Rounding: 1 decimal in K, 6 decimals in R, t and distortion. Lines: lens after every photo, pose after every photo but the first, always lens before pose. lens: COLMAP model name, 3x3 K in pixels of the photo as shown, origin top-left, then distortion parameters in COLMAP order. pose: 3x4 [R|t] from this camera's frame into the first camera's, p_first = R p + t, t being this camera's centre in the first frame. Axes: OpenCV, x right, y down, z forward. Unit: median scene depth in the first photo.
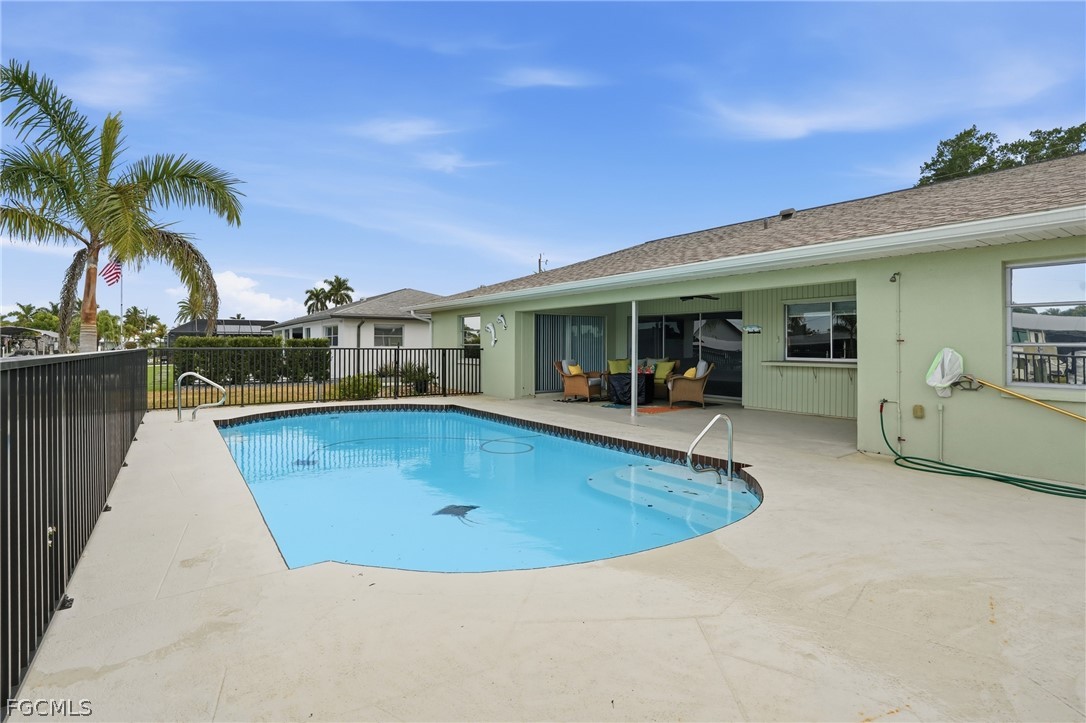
lens RADIAL K [[520.5, 0, 547.5], [0, 520.5, 344.3], [0, 0, 1]] dist [-0.001331, -0.000128]
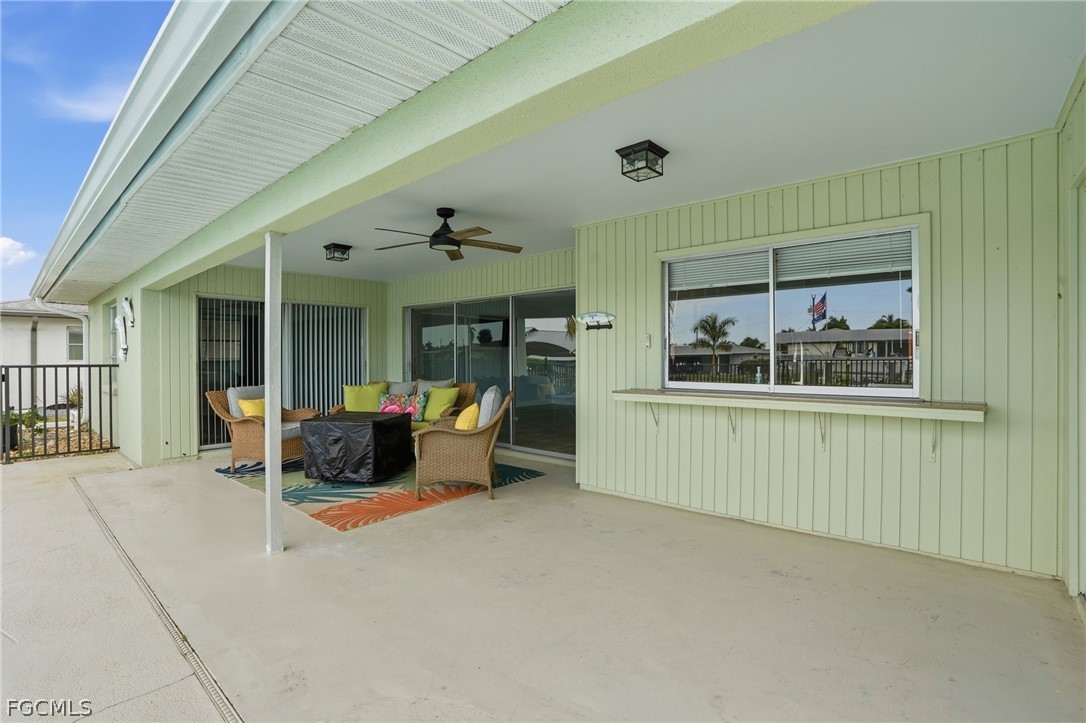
lens RADIAL K [[505.1, 0, 514.9], [0, 505.1, 359.3], [0, 0, 1]] dist [0.004113, 0.000925]
pose [[0.988397, -0.003647, 0.151852, 0.254815], [0.003544, 0.999993, 0.000946, 0.004992], [-0.151854, -0.000396, 0.988403, 0.569183]]
